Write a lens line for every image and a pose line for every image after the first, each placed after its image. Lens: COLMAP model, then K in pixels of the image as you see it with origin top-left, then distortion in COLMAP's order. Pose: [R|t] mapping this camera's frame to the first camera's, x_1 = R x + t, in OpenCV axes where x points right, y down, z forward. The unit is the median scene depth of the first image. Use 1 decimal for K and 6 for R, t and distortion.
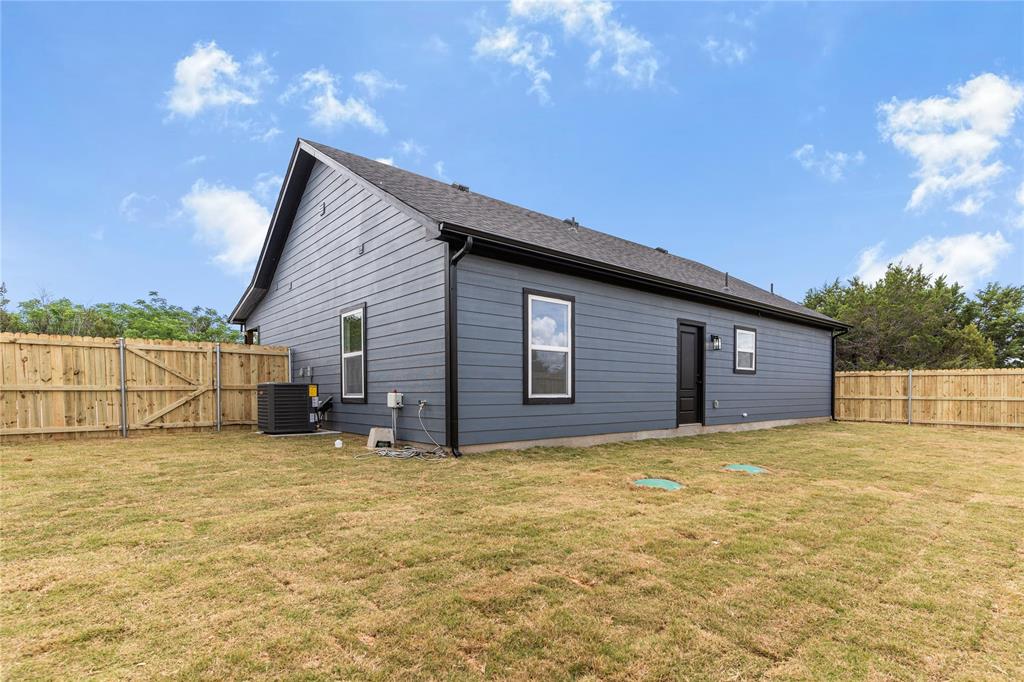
lens RADIAL K [[504.6, 0, 512.0], [0, 504.6, 409.6], [0, 0, 1]] dist [-0.002809, -0.000466]
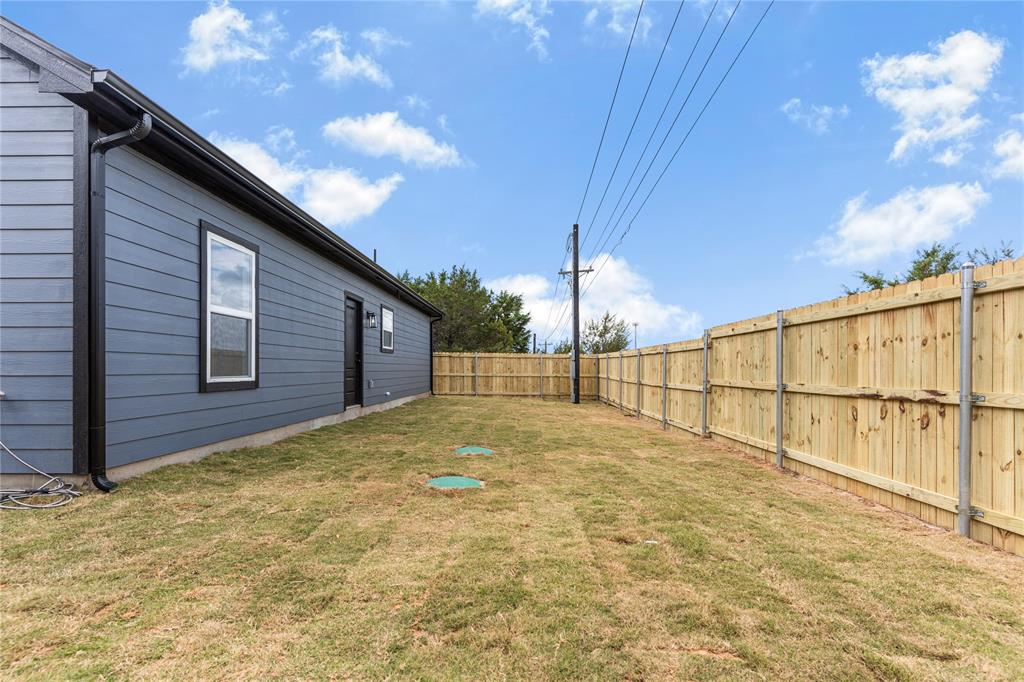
lens RADIAL K [[502.7, 0, 512.4], [0, 502.7, 366.8], [0, 0, 1]] dist [0.000291, 0.000782]
pose [[0.661478, 0.006035, 0.749940, -0.187560], [0.021256, 0.999415, -0.026791, -0.016362], [-0.749663, 0.033662, 0.660963, 0.229133]]
